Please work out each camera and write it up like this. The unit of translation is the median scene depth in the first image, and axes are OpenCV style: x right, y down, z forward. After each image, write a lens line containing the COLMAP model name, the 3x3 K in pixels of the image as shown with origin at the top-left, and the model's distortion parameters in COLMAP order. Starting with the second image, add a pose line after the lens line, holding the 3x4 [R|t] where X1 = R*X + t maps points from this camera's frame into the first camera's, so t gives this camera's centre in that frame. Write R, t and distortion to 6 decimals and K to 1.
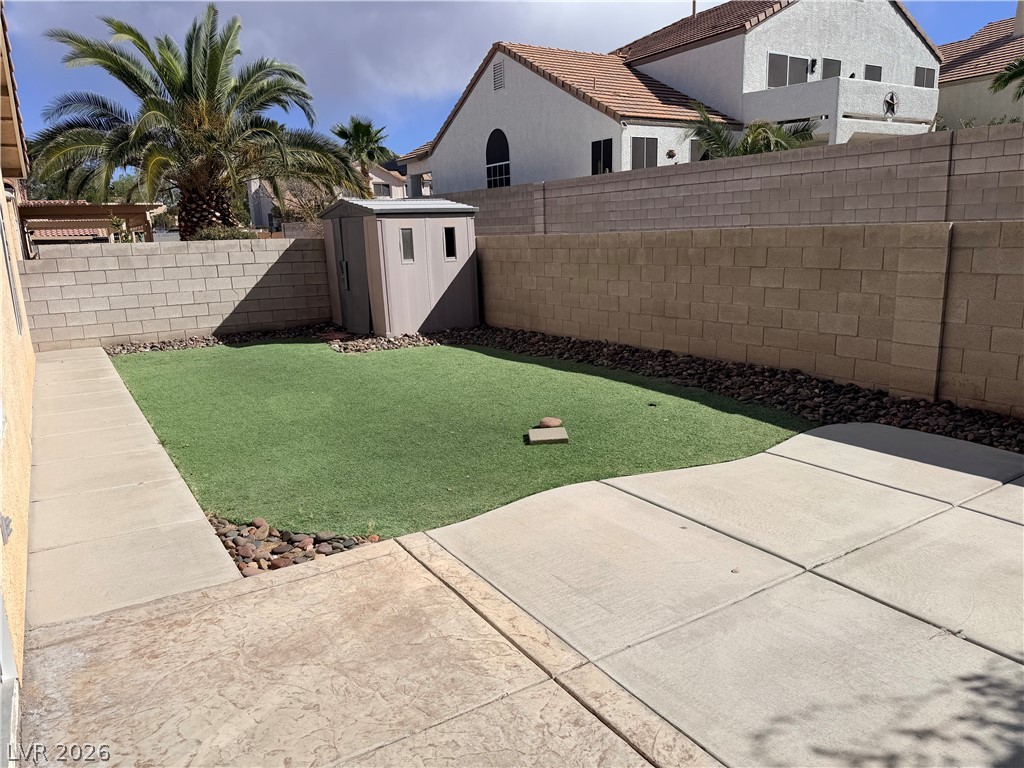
lens RADIAL K [[725.2, 0, 513.7], [0, 725.2, 385.5], [0, 0, 1]] dist [-0.051446, -0.004833]
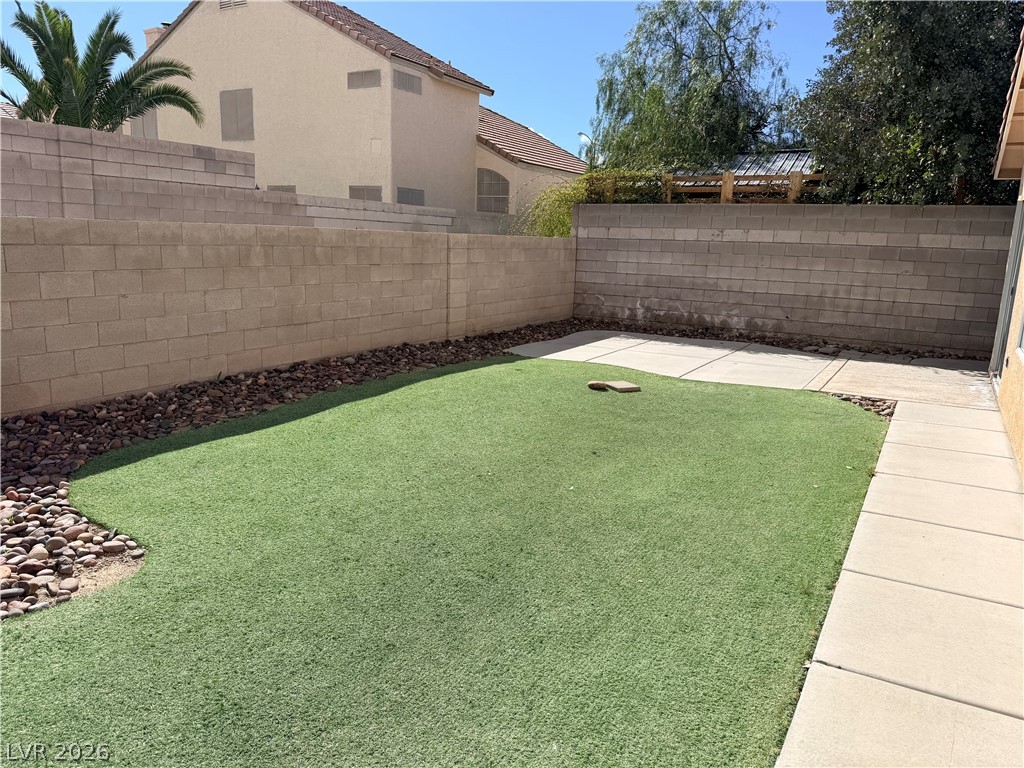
lens RADIAL K [[725.2, 0, 514.0], [0, 725.2, 385.6], [0, 0, 1]] dist [-0.051446, -0.004833]
pose [[-0.489033, -0.154844, 0.858411, -0.670068], [0.152935, 0.953652, 0.259150, -0.207030], [-0.858753, 0.258014, -0.442687, 1.157005]]
